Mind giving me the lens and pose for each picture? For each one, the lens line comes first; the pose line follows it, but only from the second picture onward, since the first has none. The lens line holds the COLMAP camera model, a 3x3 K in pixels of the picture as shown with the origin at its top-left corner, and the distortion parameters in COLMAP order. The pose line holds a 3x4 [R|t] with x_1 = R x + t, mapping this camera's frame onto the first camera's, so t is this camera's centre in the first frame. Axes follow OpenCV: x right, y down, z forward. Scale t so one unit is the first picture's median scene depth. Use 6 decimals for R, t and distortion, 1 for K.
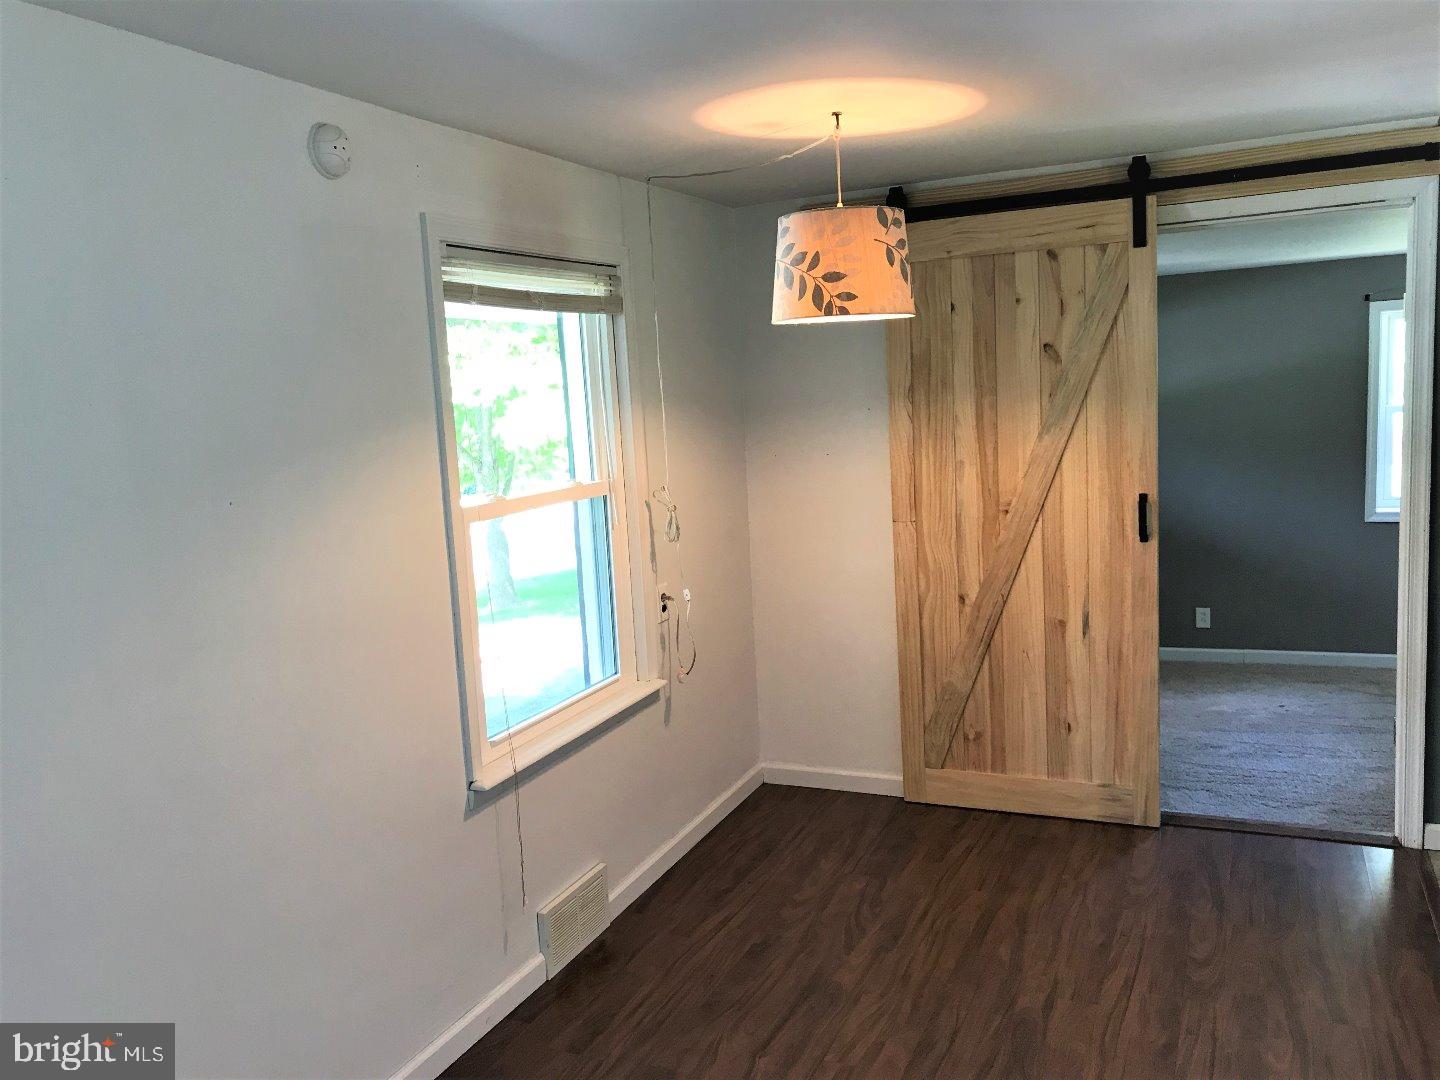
lens RADIAL K [[1190.9, 0, 720.3], [0, 1190.9, 543.4], [0, 0, 1]] dist [0.027473, 0.002442]
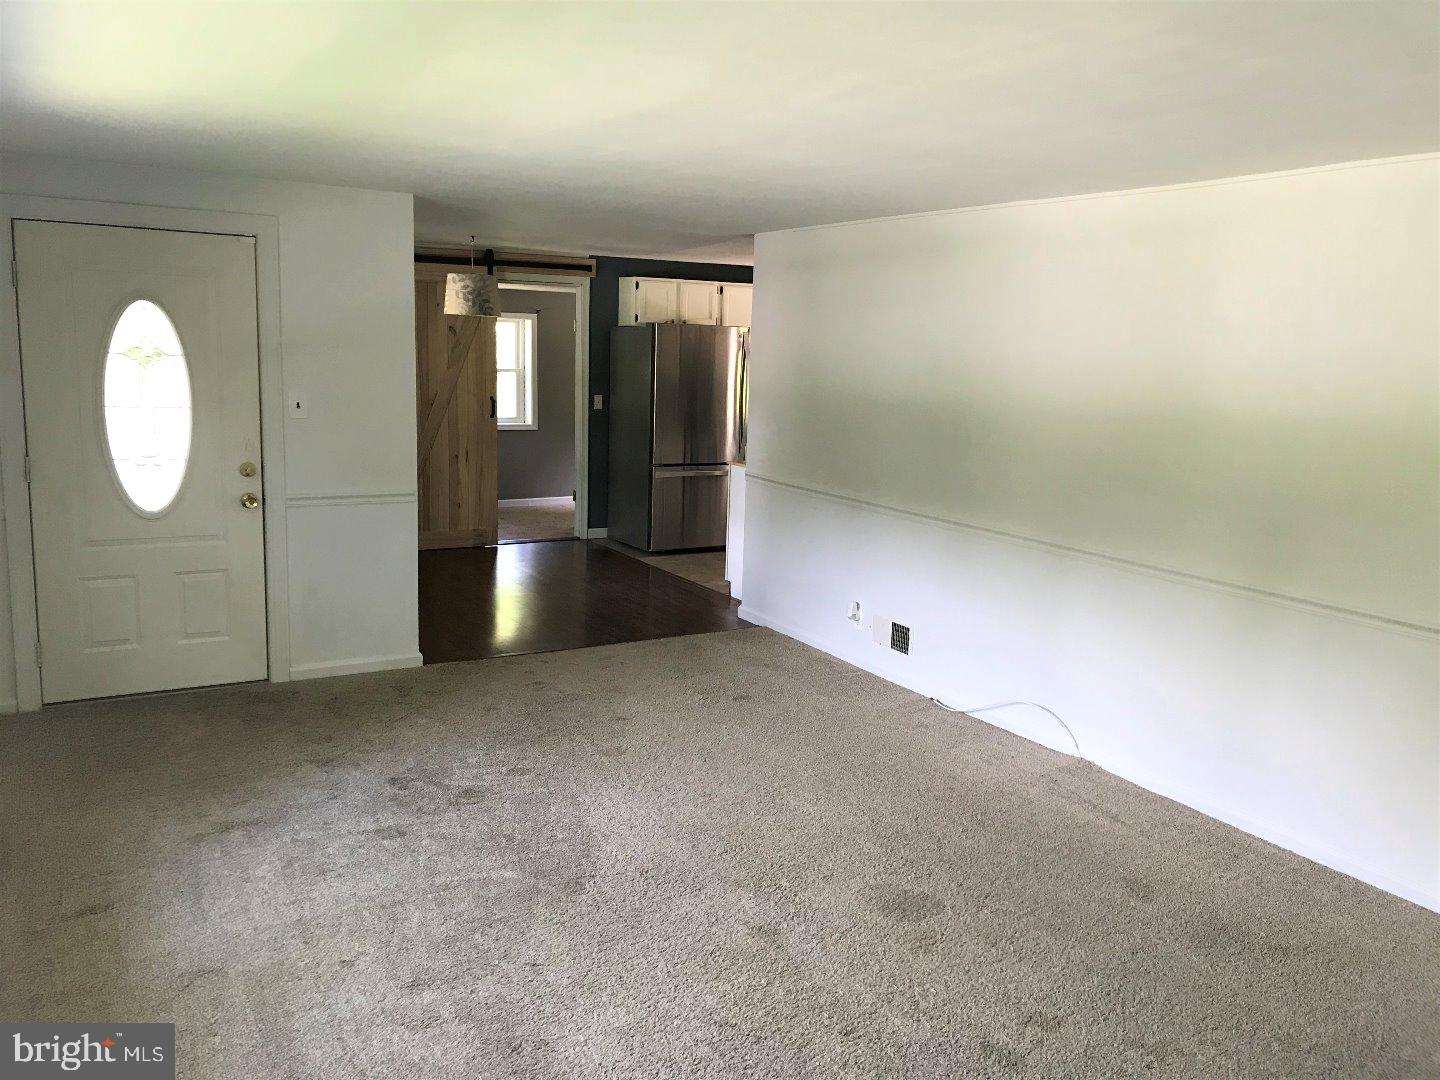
lens RADIAL K [[1190.9, 0, 719.1], [0, 1190.9, 539.6], [0, 0, 1]] dist [0.027473, 0.002442]
pose [[0.601406, -0.070108, 0.795861, -1.196947], [0.054515, 0.997422, 0.046668, 0.147377], [-0.797081, 0.015320, 0.603678, -0.703699]]
